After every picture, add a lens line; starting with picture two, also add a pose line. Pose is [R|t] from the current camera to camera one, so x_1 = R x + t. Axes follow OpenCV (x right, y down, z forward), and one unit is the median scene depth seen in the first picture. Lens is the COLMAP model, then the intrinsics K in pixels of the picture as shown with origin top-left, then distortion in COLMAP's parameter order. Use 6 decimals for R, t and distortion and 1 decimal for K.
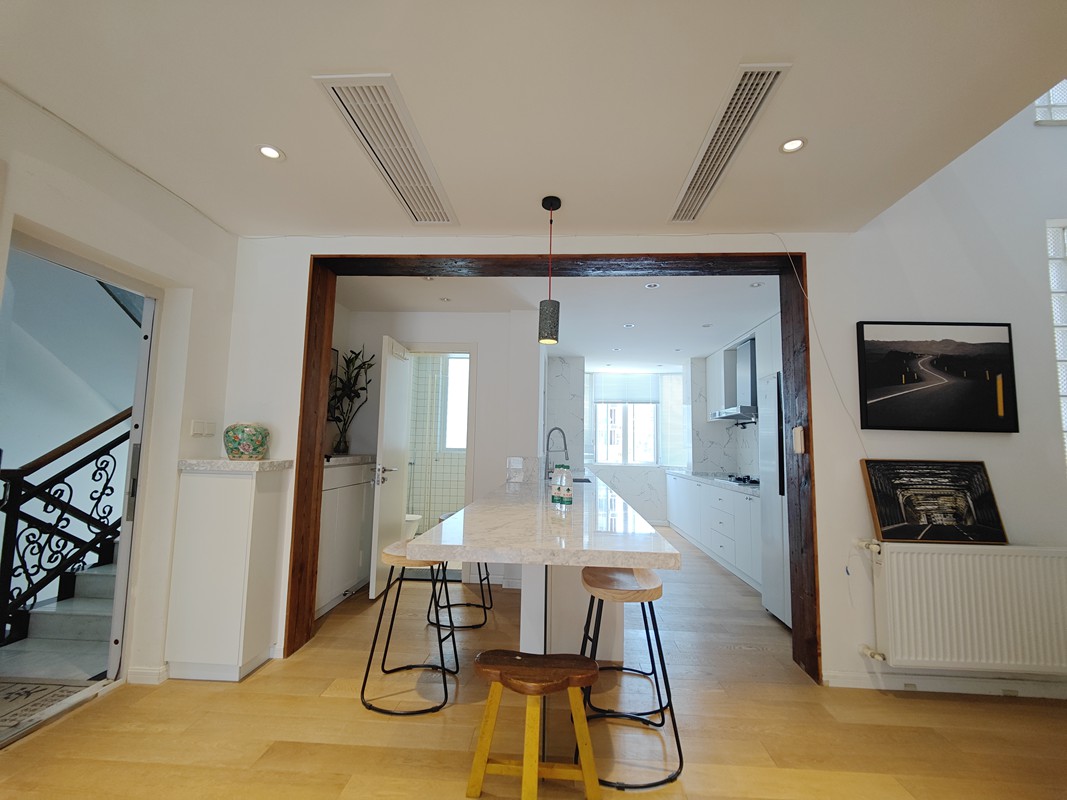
lens RADIAL K [[467.2, 0, 536.5], [0, 467.2, 397.9], [0, 0, 1]] dist [-0.002925, -0.001254]
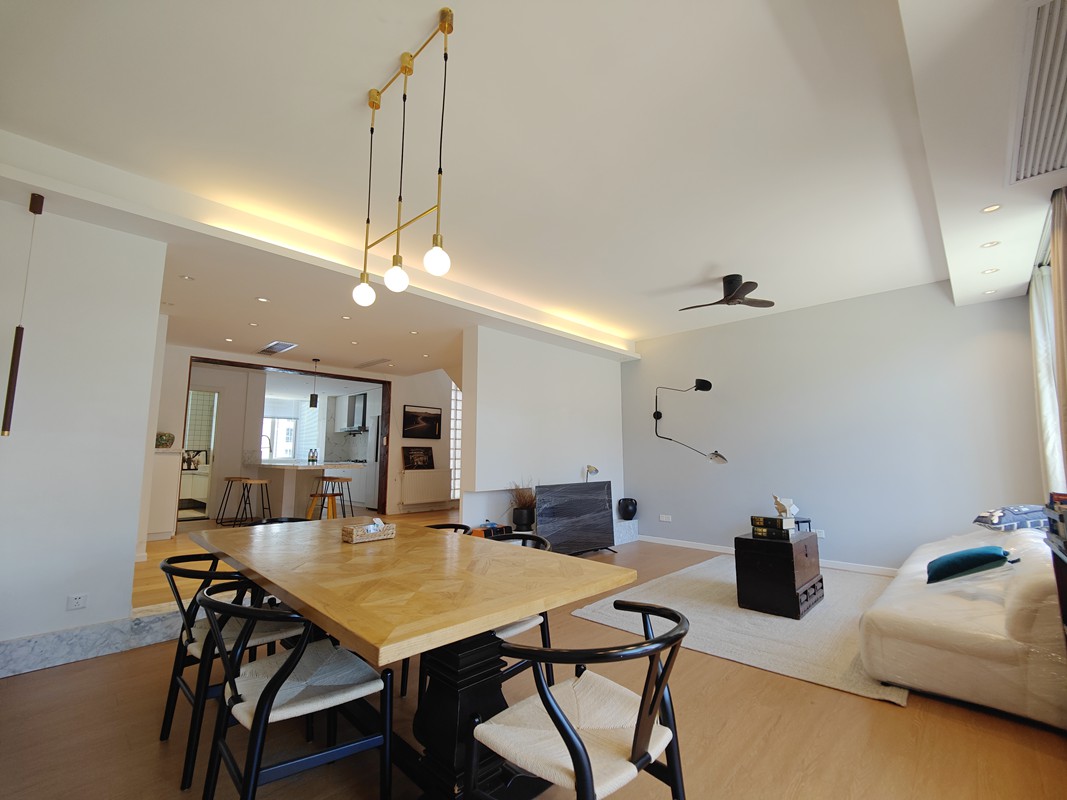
lens RADIAL K [[467.2, 0, 538.7], [0, 467.2, 398.5], [0, 0, 1]] dist [-0.002925, -0.001254]
pose [[0.659312, 0.072060, 0.748408, -1.187510], [-0.062441, 0.997206, -0.041007, -0.137722], [-0.749272, -0.019695, 0.661969, -1.946586]]
